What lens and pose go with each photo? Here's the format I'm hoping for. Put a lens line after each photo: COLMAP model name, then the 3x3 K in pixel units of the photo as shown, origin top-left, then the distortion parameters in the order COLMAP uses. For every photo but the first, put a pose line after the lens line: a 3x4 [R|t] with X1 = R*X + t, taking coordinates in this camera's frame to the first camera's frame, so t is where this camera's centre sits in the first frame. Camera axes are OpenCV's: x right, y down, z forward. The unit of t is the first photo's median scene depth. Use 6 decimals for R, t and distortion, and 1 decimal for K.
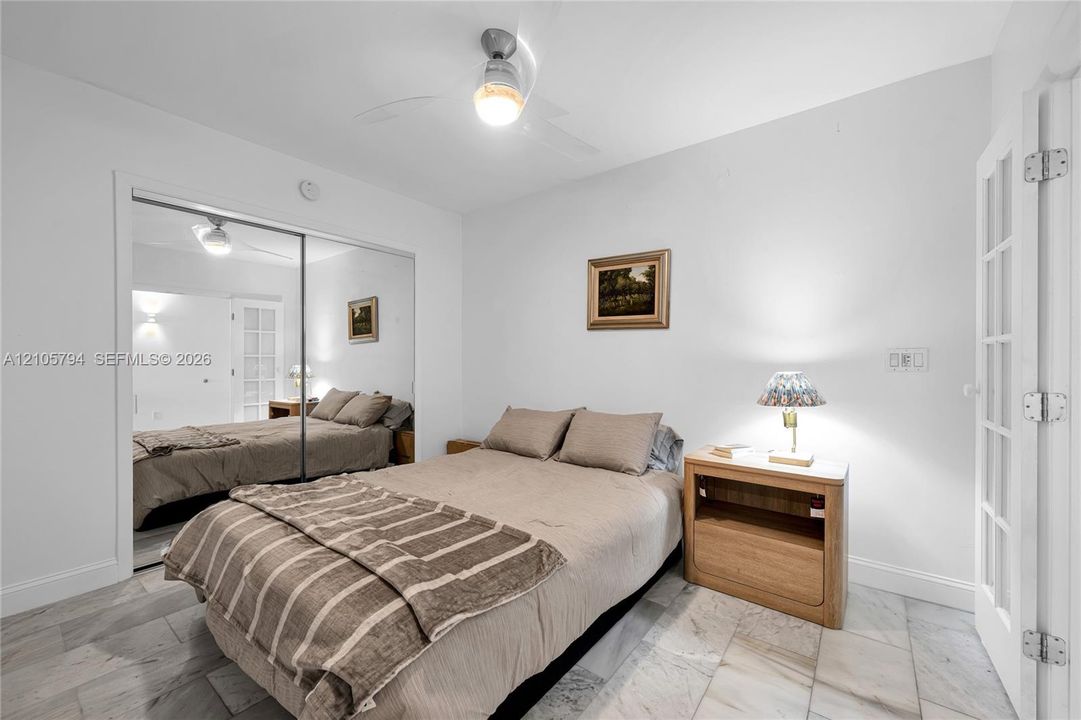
lens RADIAL K [[436.5, 0, 533.6], [0, 436.5, 363.1], [0, 0, 1]] dist [0.001652, -0.000338]
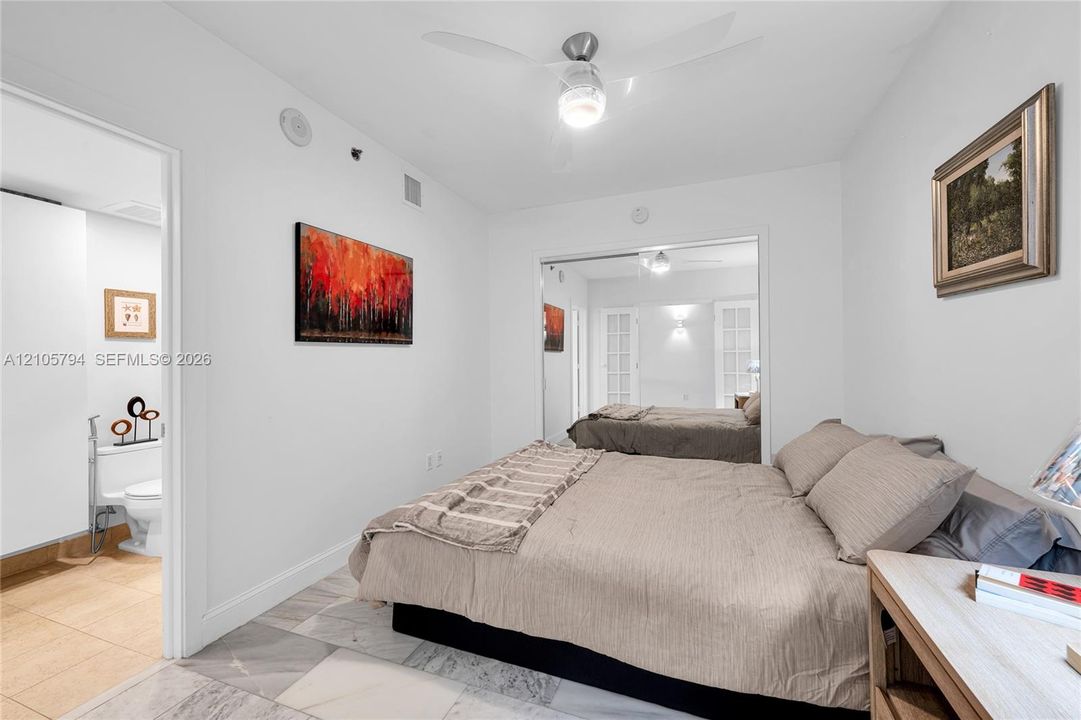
lens RADIAL K [[440.1, 0, 535.1], [0, 440.1, 354.9], [0, 0, 1]] dist [0.002199, 0.001107]
pose [[0.265500, -0.010632, -0.964052, 0.559433], [0.011961, 0.999899, -0.007733, -0.004510], [0.964037, -0.009478, 0.265600, 0.385124]]
